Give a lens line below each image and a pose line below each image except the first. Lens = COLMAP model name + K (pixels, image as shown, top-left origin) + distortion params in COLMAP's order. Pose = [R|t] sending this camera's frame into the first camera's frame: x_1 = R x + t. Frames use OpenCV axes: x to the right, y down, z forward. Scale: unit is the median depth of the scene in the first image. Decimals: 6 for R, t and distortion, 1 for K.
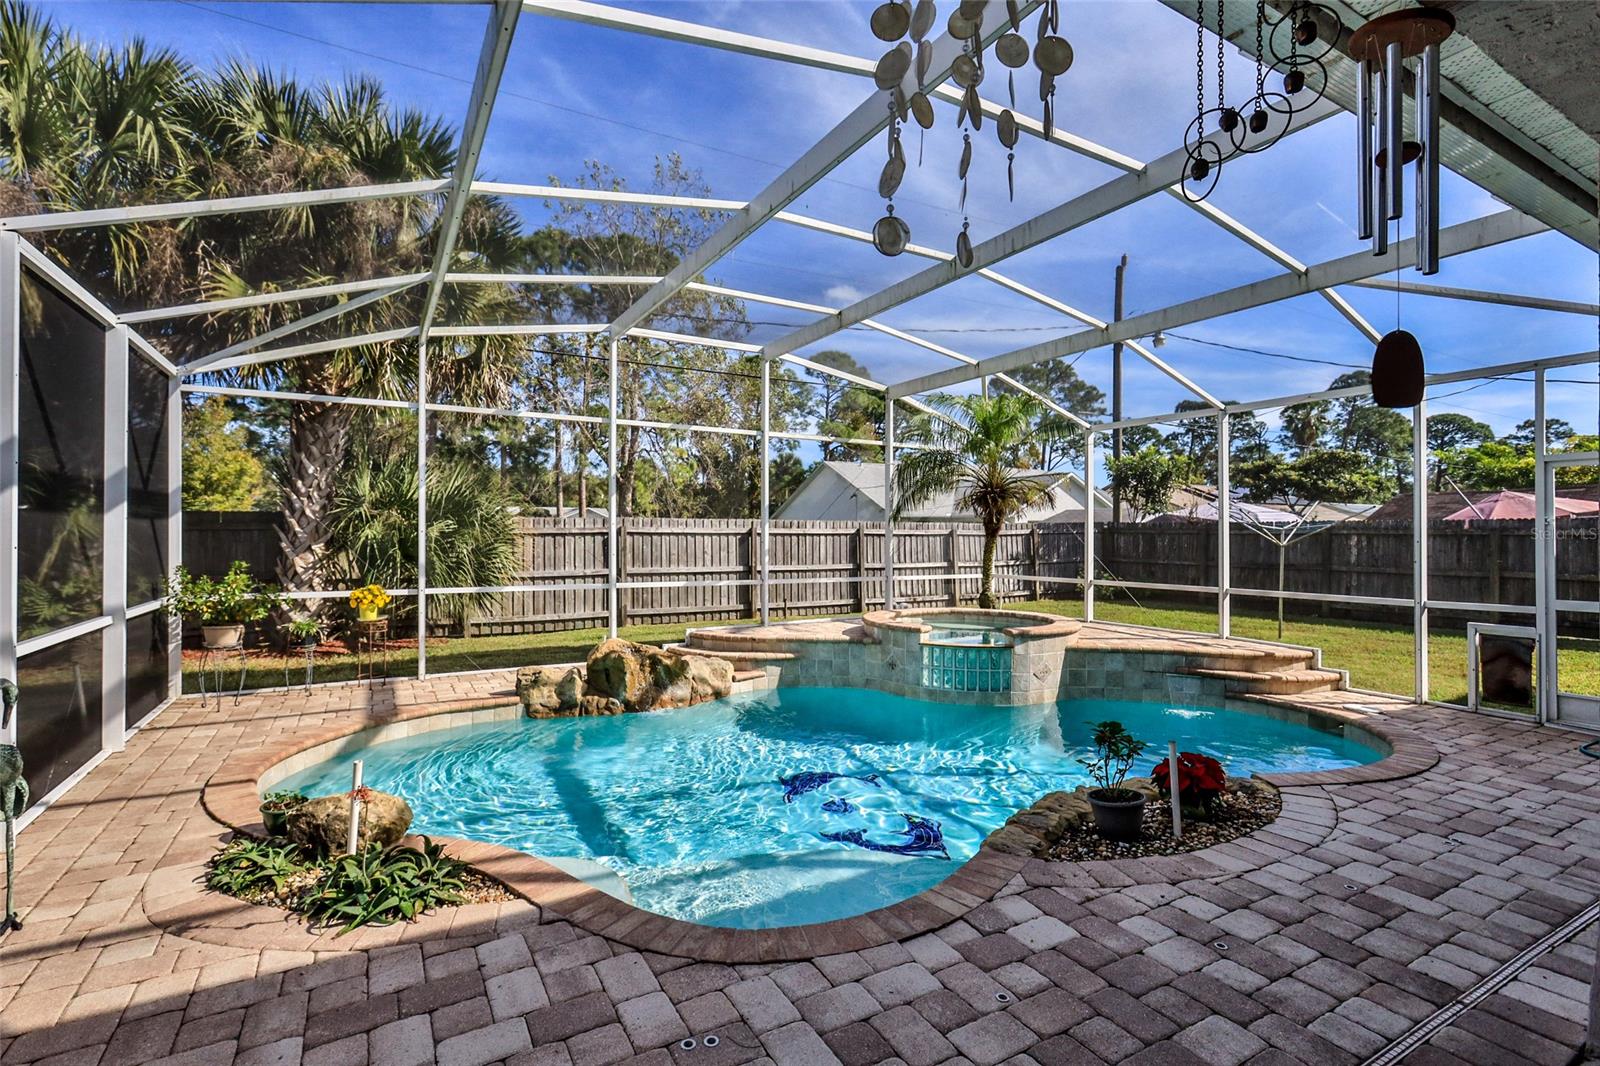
lens RADIAL K [[748.9, 0, 809.2], [0, 748.9, 534.9], [0, 0, 1]] dist [-0.006752, 0.001692]
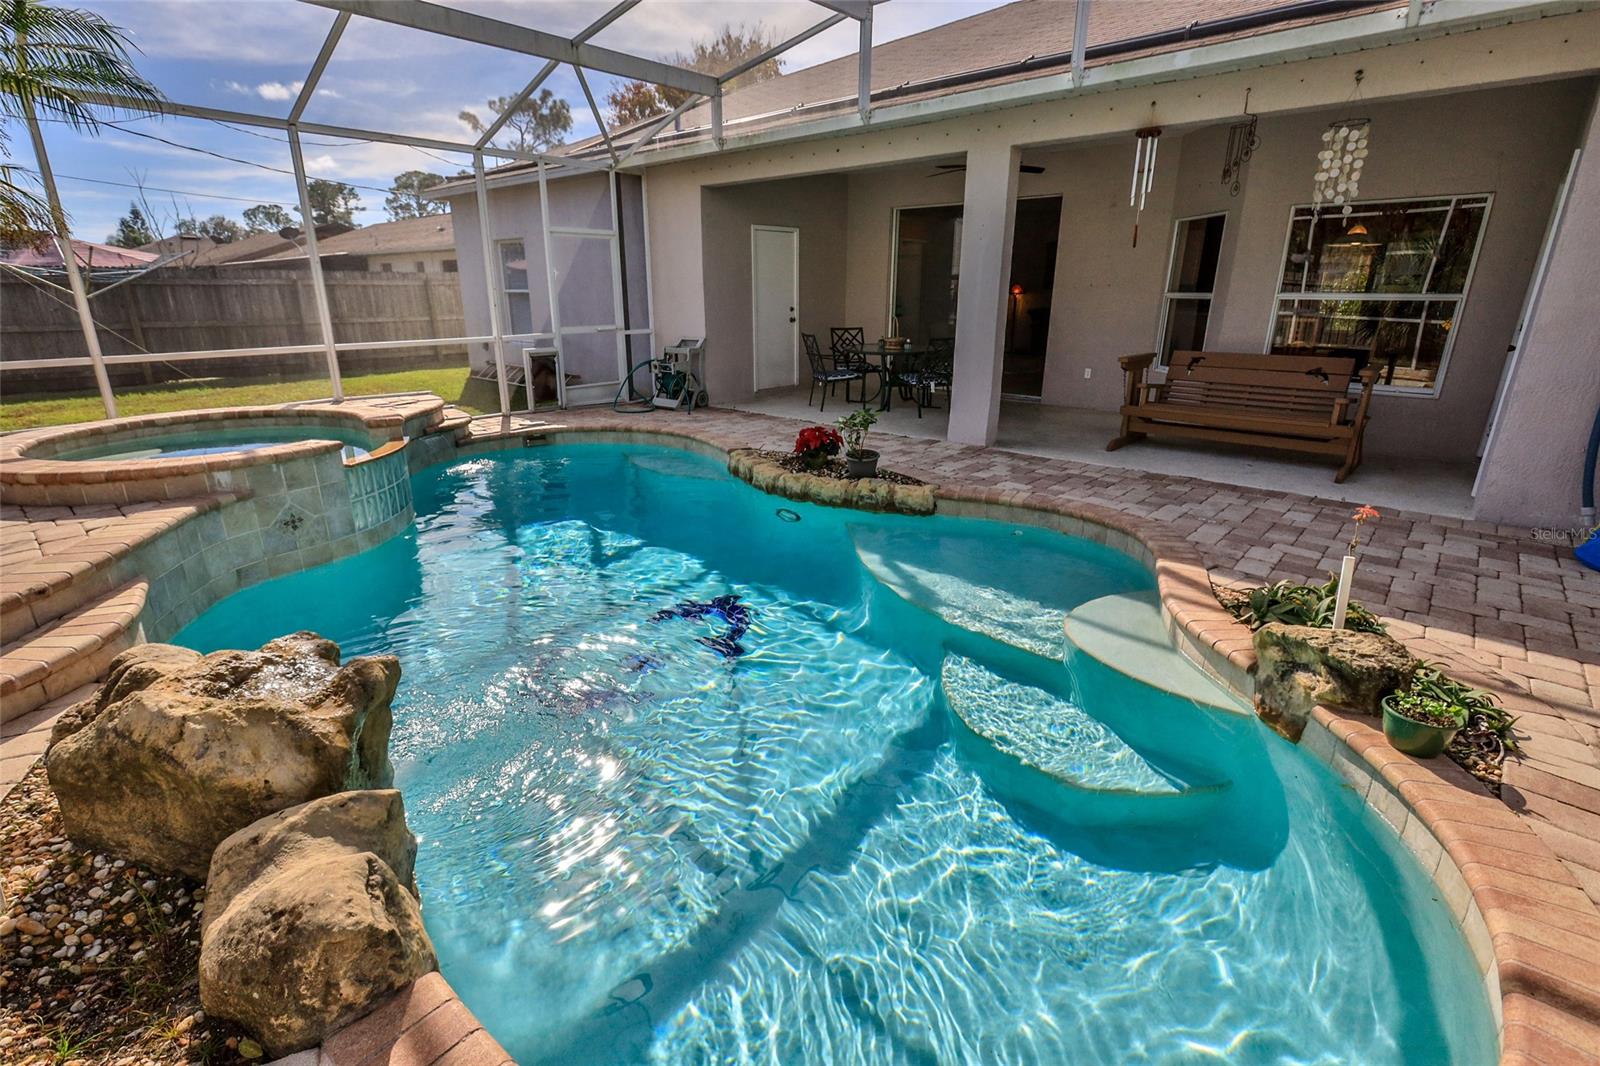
lens RADIAL K [[748.9, 0, 791.6], [0, 748.9, 529.8], [0, 0, 1]] dist [-0.006752, 0.001692]
pose [[-0.312240, -0.293007, 0.903689, -0.461445], [-0.002457, 0.951494, 0.307658, 0.004677], [-0.950000, 0.093843, -0.297814, 0.734757]]
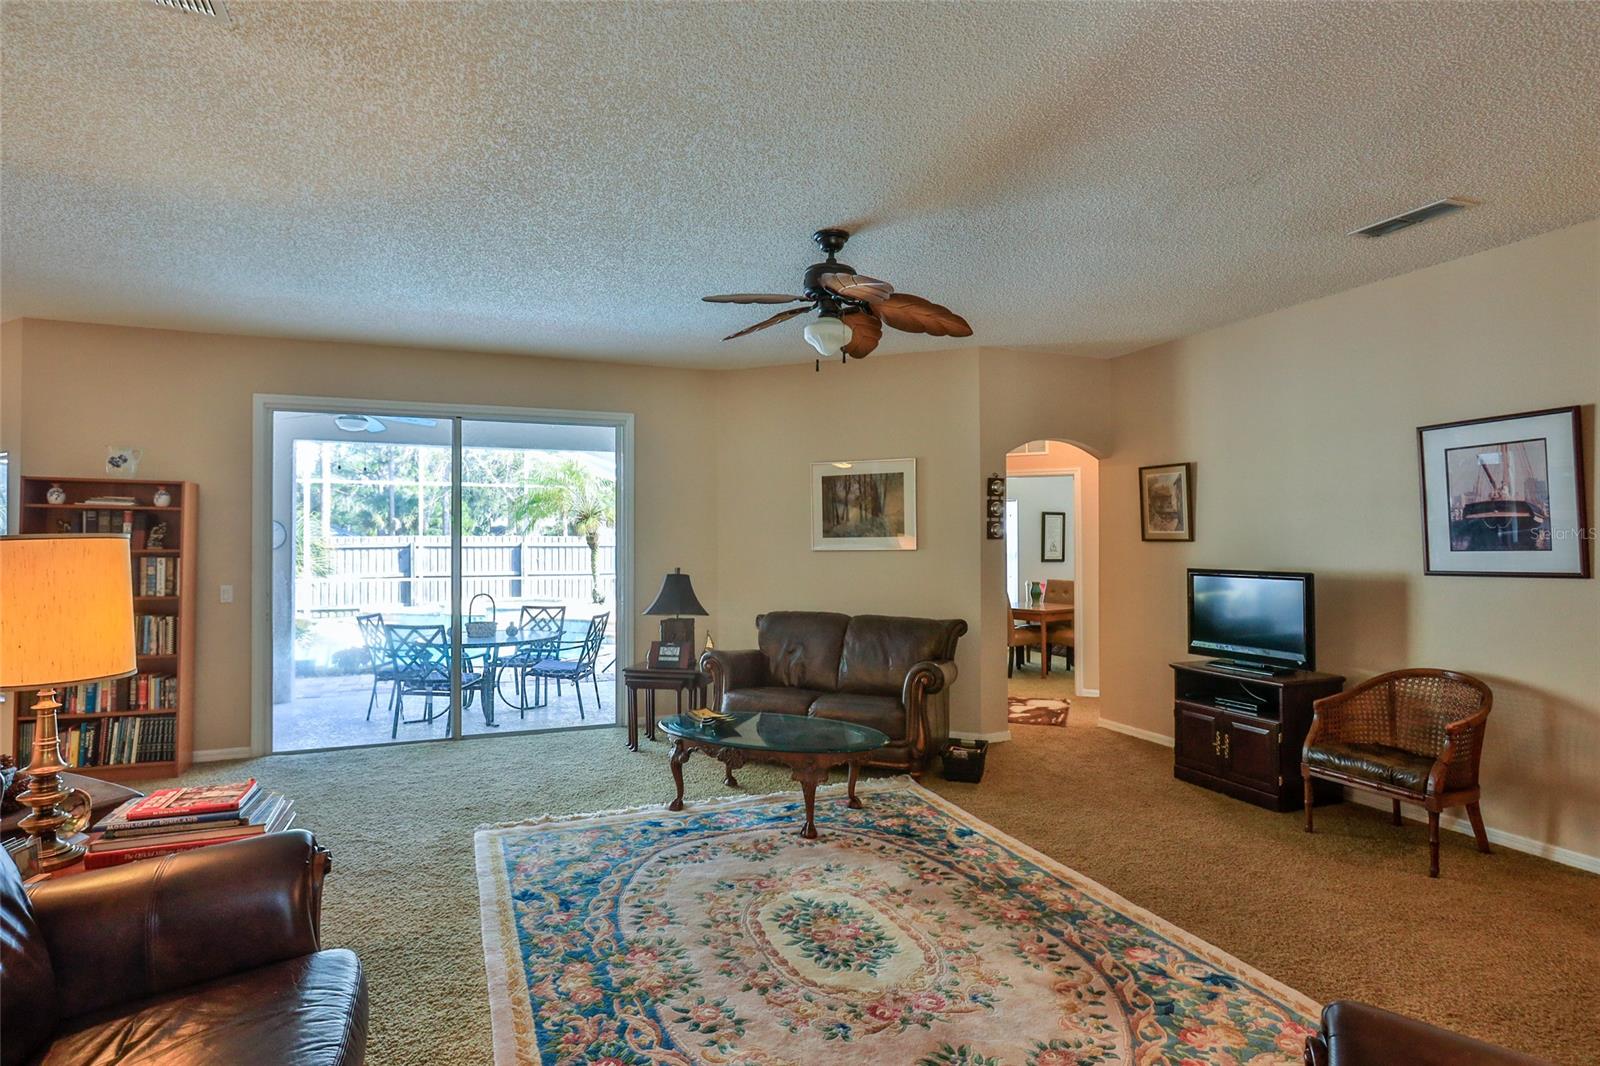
lens RADIAL K [[807.3, 0, 806.3], [0, 807.3, 532.9], [0, 0, 1]] dist [-0.010350, -0.002294]
pose [[0.991417, -0.006056, -0.130599, 1.118287], [0.004273, 0.999894, -0.013931, -0.008673], [0.130670, 0.013254, 0.991337, -0.660432]]
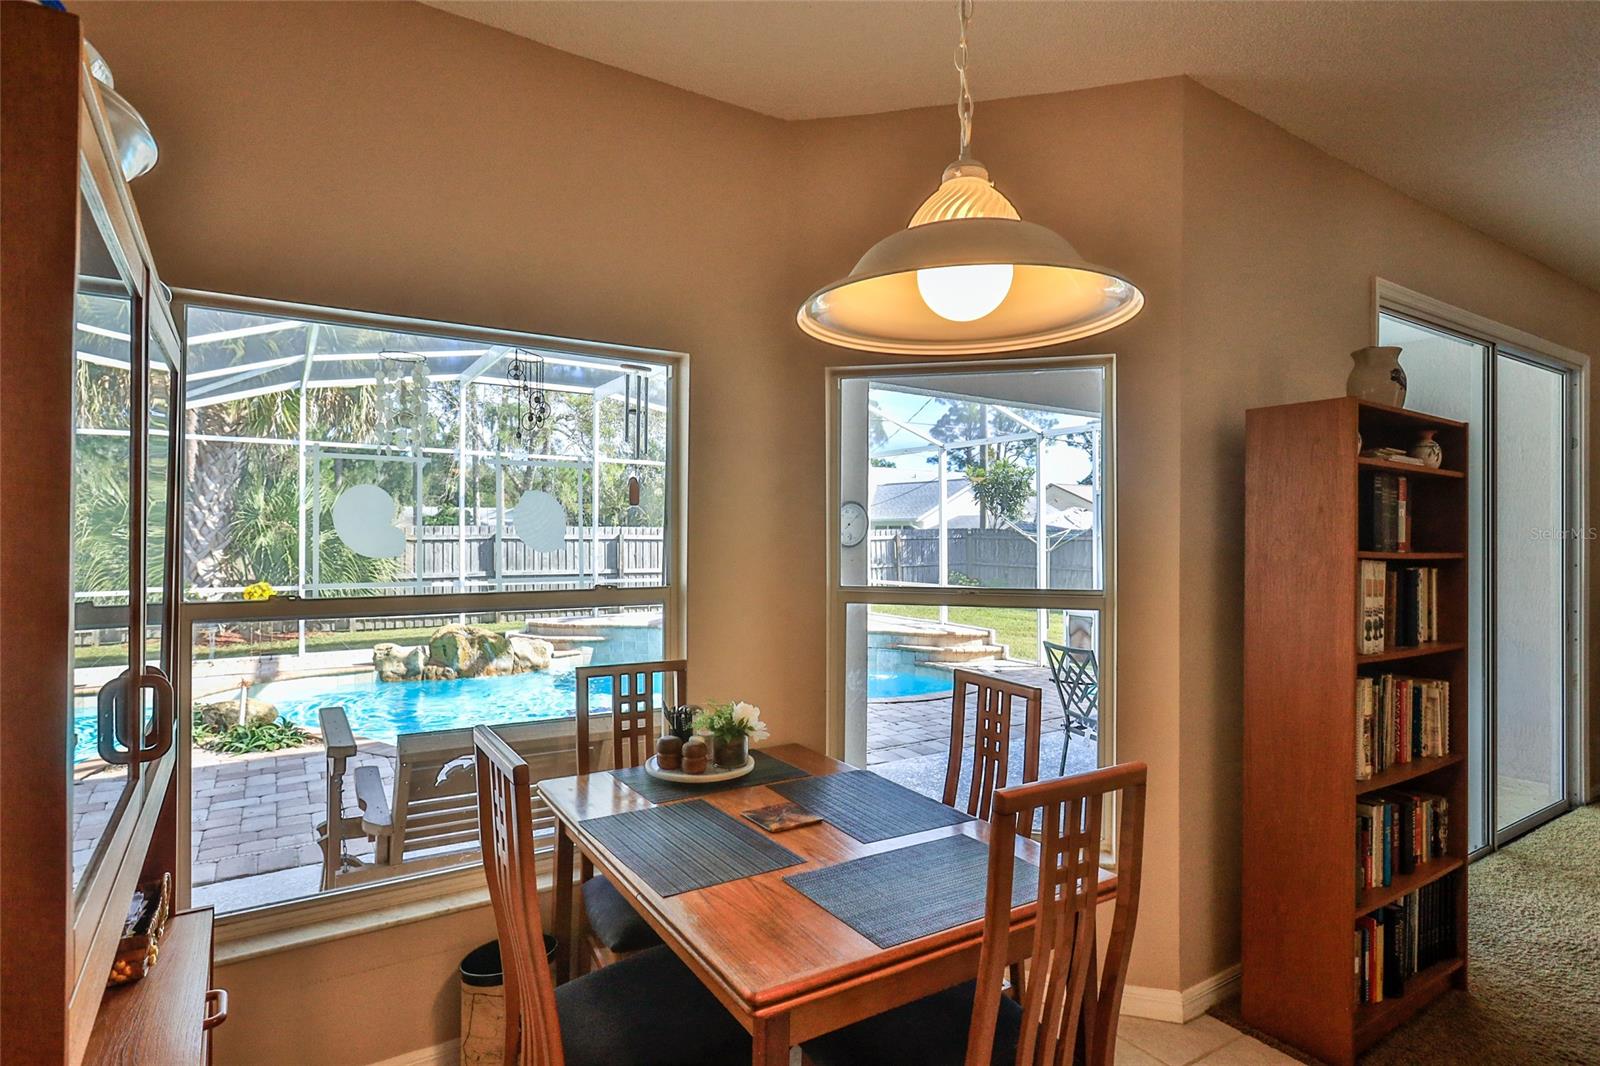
lens RADIAL K [[807.3, 0, 813.1], [0, 807.3, 534.4], [0, 0, 1]] dist [-0.010350, -0.002294]
pose [[0.998233, 0.001166, 0.059414, 0.252642], [-0.001005, 0.999996, -0.002740, -0.012850], [-0.059417, 0.002675, 0.998230, -0.394136]]
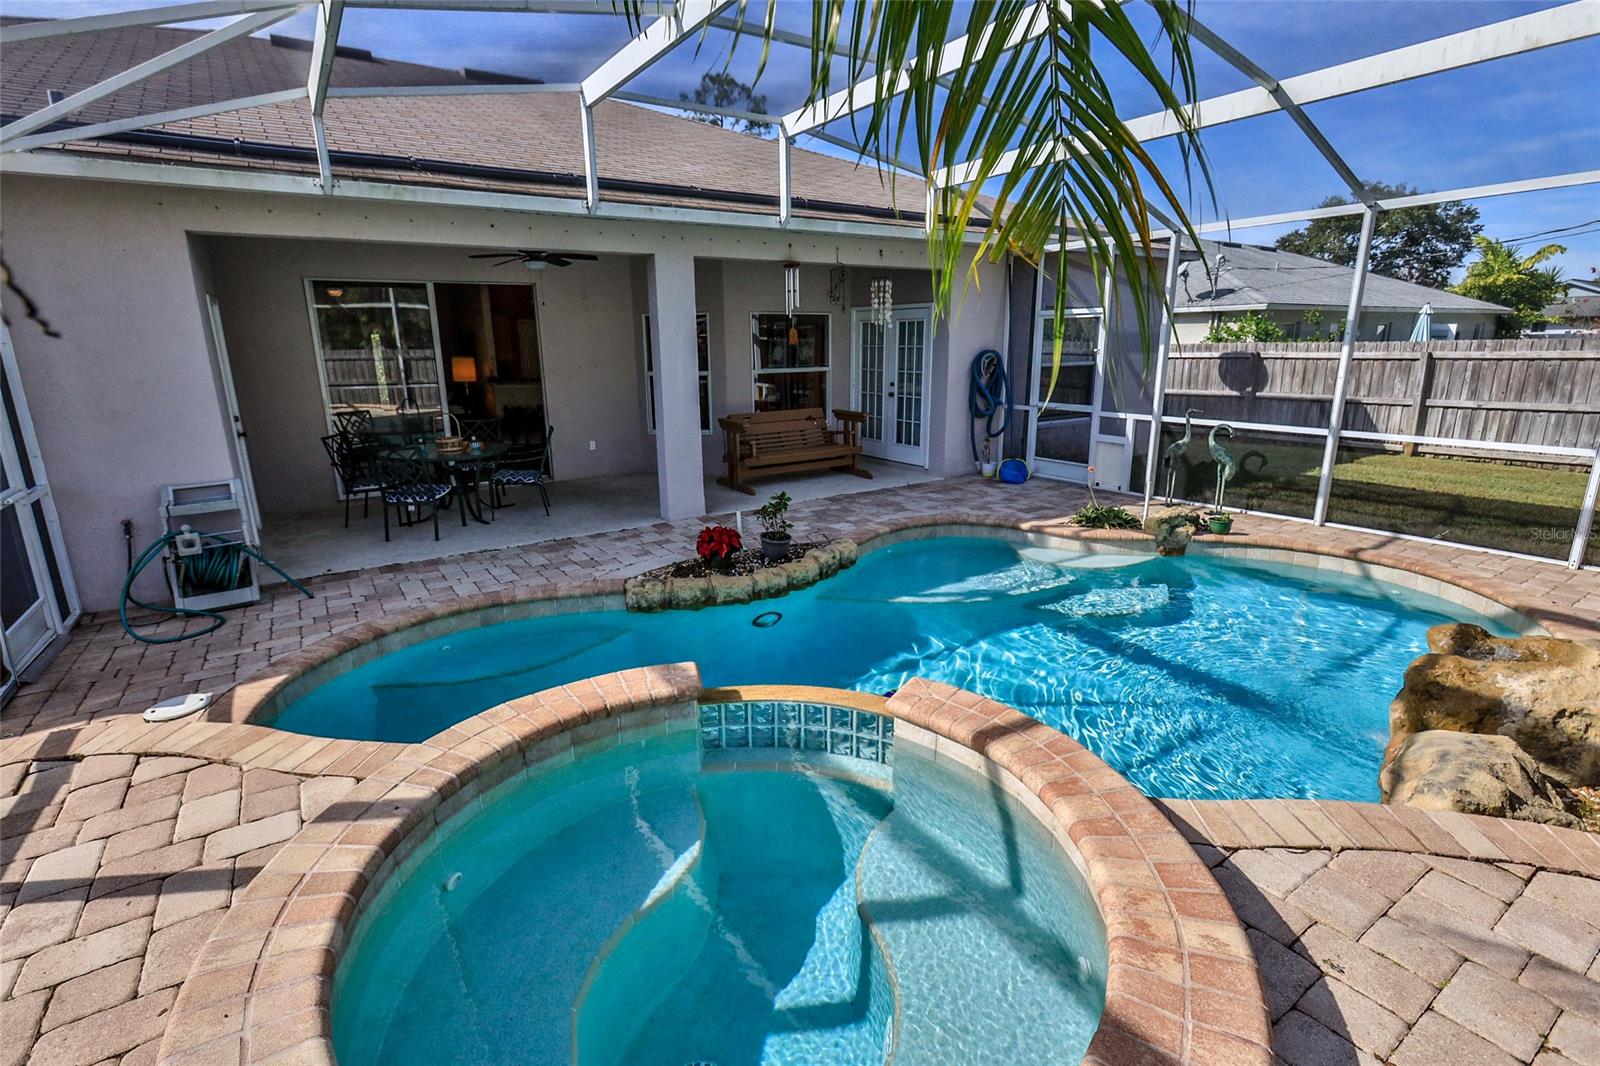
lens RADIAL K [[748.9, 0, 793.7], [0, 748.9, 528.8], [0, 0, 1]] dist [-0.006752, 0.001692]
pose [[-0.998043, 0.026490, -0.056641, 0.437581], [0.011960, 0.969979, 0.242896, -0.049787], [0.061375, 0.241743, -0.968397, 1.342714]]
